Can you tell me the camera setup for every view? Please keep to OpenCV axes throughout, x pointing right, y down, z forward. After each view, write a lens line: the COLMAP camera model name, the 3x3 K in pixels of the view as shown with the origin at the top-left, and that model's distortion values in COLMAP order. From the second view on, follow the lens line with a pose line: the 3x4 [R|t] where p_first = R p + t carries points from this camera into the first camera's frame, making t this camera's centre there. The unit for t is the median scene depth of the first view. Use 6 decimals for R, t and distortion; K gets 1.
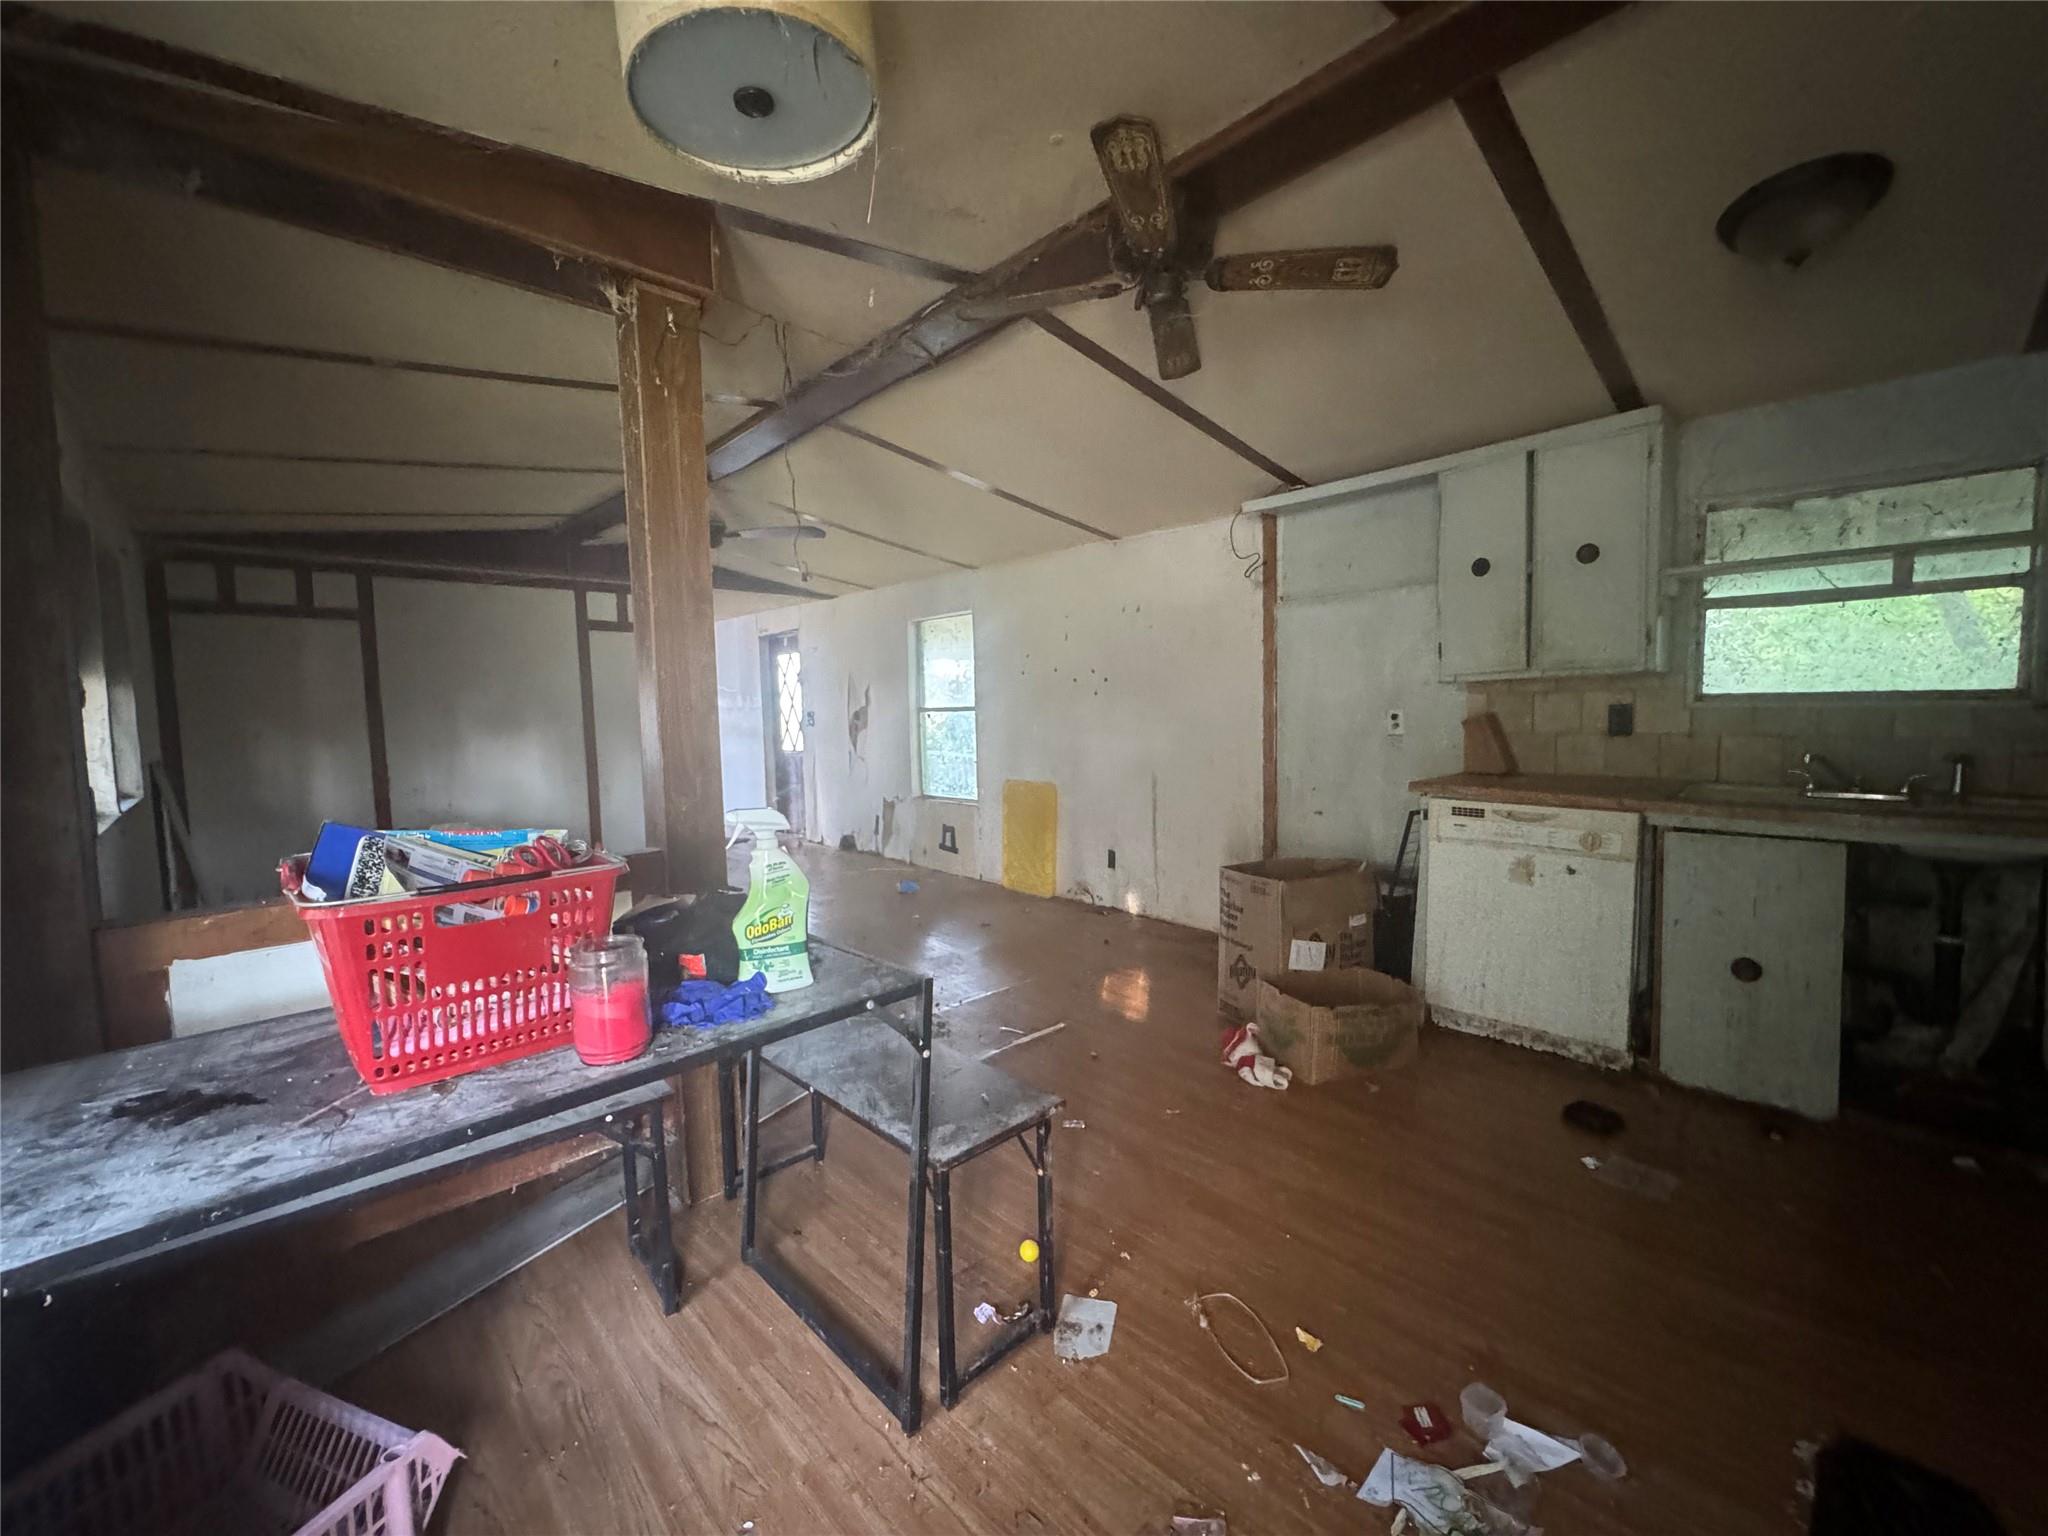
lens RADIAL K [[824.9, 0, 1024.0], [0, 824.9, 768.0], [0, 0, 1]] dist [-0.001689, 0.000054]
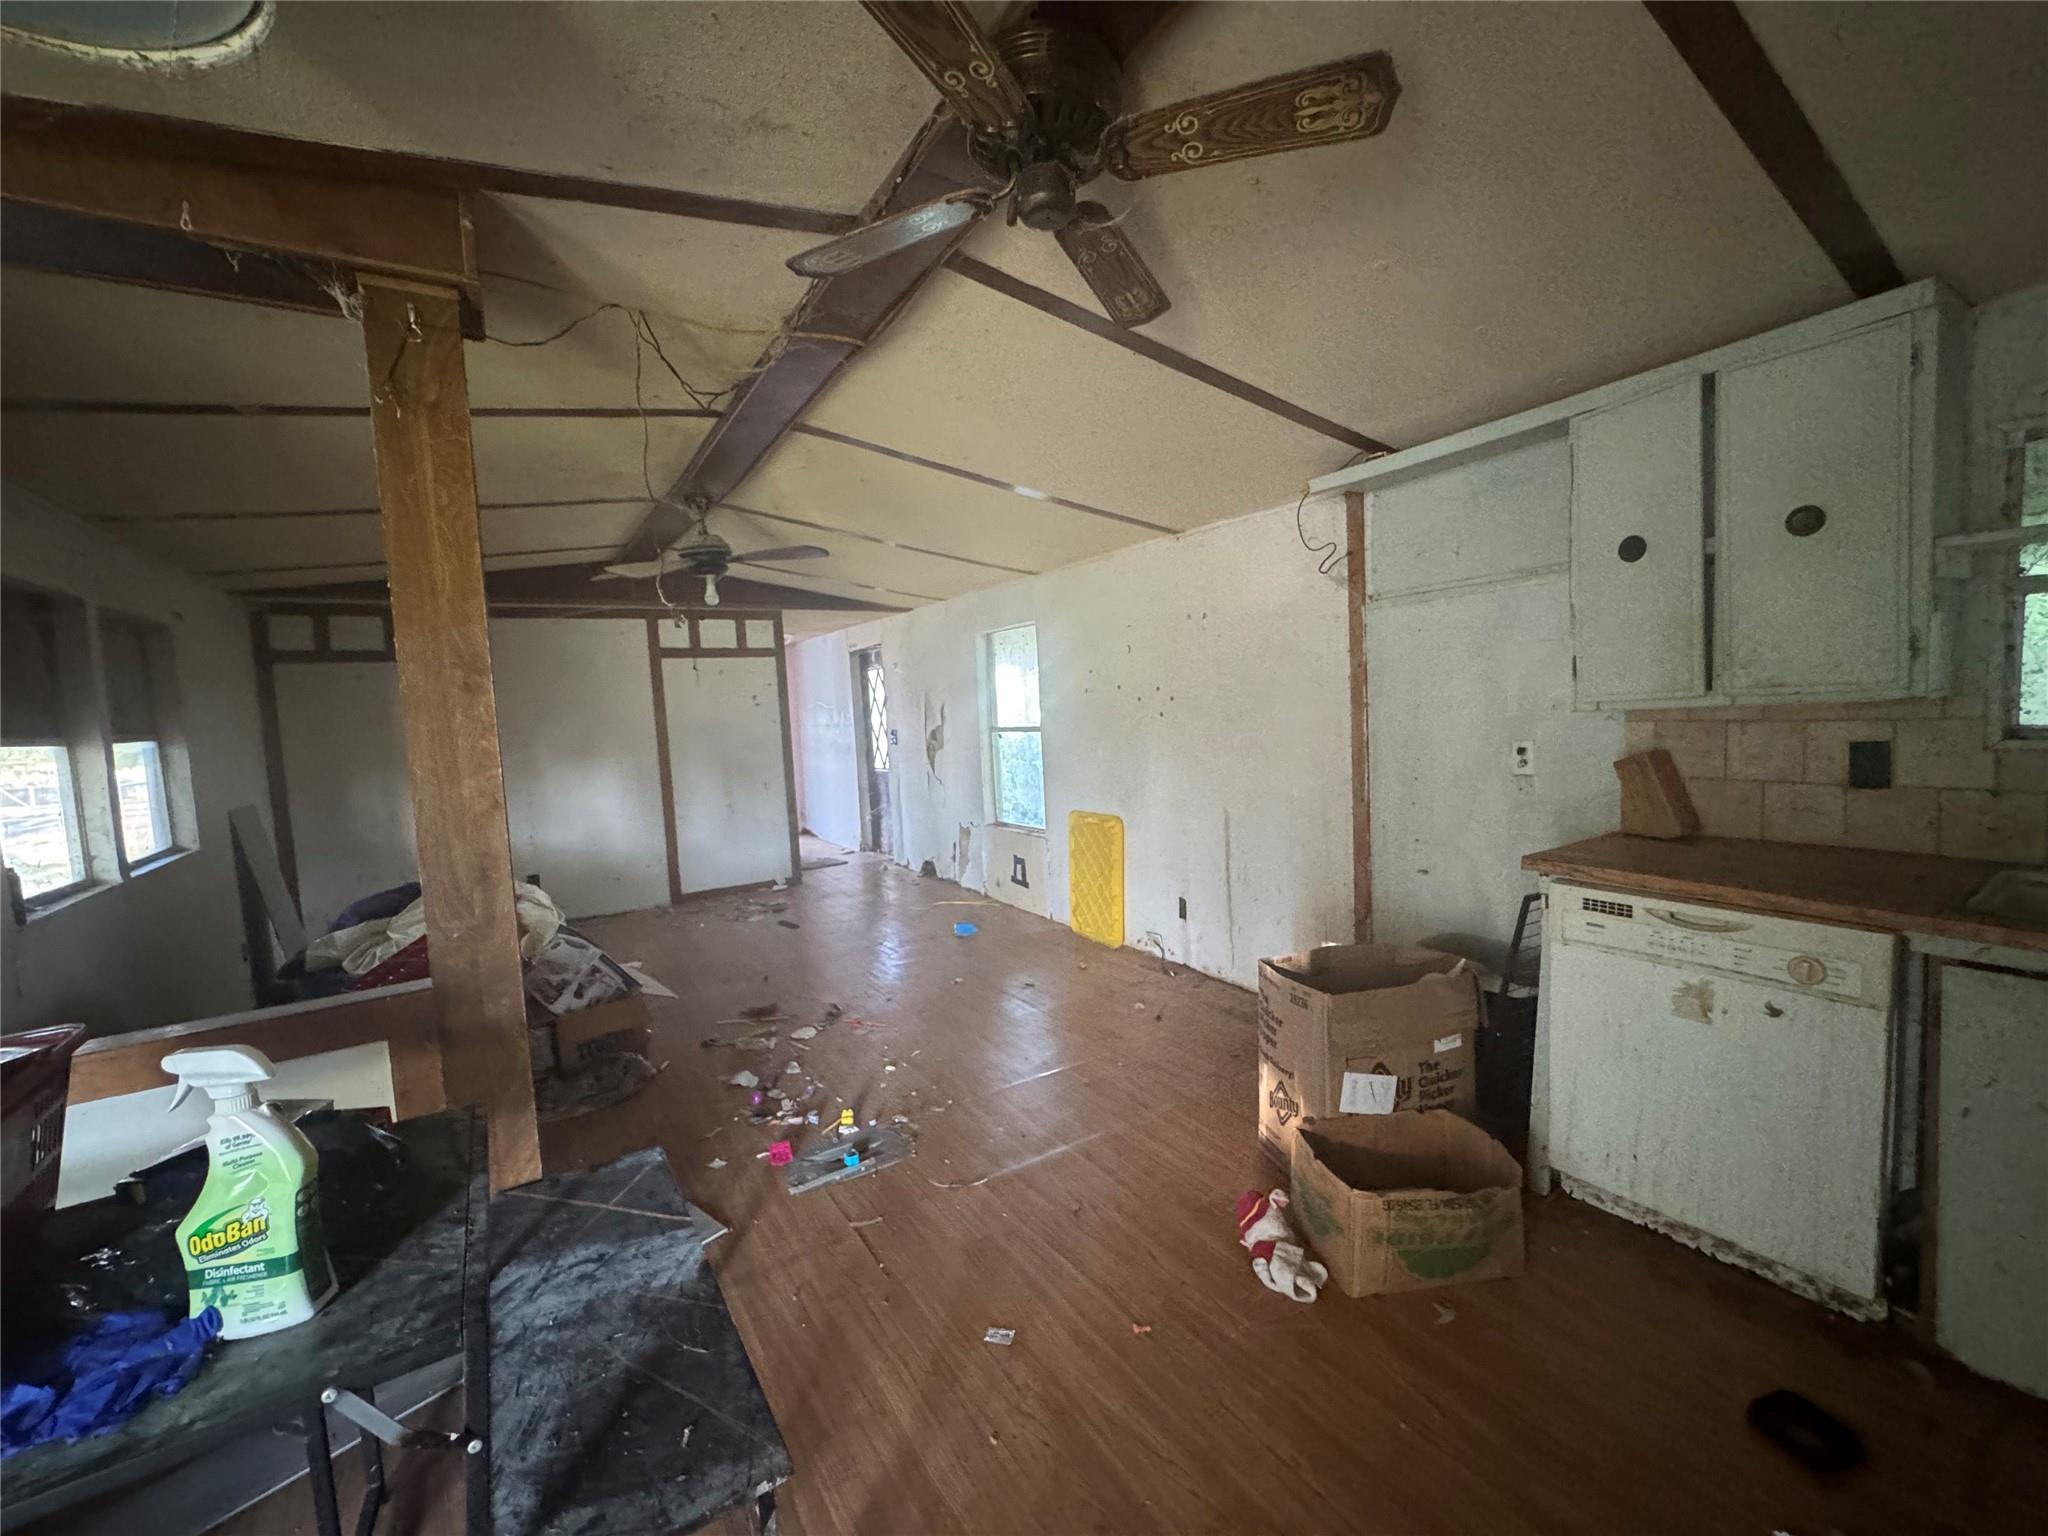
lens RADIAL K [[823.7, 0, 1024.0], [0, 823.7, 768.0], [0, 0, 1]] dist [-0.000902, -0.000532]
pose [[0.980398, -0.012576, -0.196627, 0.187623], [0.014633, 0.999852, 0.009013, -0.073586], [0.196485, -0.011714, 0.980437, 0.218125]]
